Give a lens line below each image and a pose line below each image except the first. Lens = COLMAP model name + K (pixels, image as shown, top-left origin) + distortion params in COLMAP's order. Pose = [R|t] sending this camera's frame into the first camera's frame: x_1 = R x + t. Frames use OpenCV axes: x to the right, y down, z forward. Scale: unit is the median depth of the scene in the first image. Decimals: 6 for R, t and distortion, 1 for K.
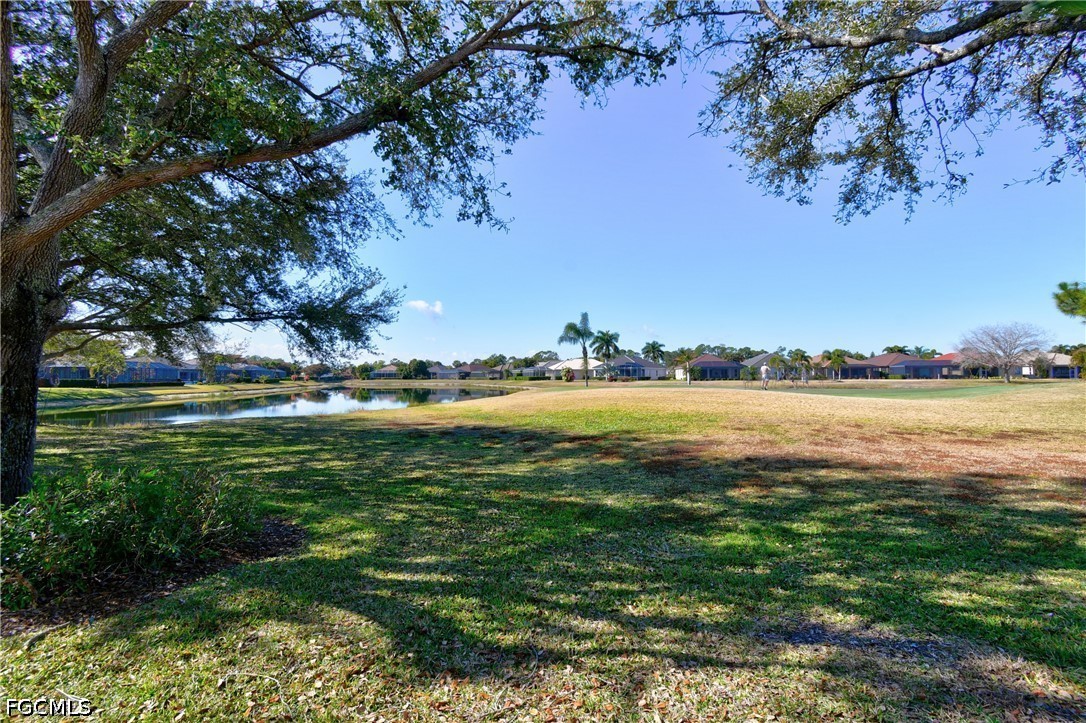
lens RADIAL K [[466.1, 0, 542.2], [0, 466.1, 363.0], [0, 0, 1]] dist [0.004227, -0.001247]
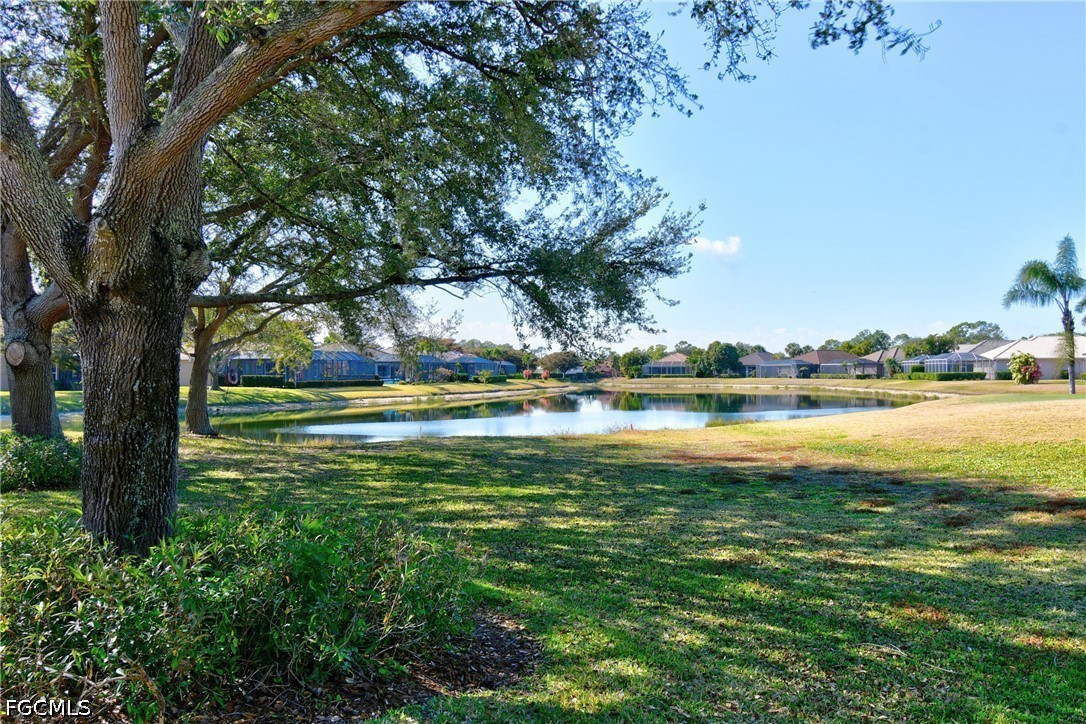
lens RADIAL K [[1008.1, 0, 543.1], [0, 1008.1, 362.8], [0, 0, 1]] dist [0.001915, 0.000000]
pose [[0.896939, -0.001005, -0.442153, 0.061515], [0.012891, 0.999632, 0.023880, -0.011680], [0.441966, -0.027119, 0.896622, -0.146691]]
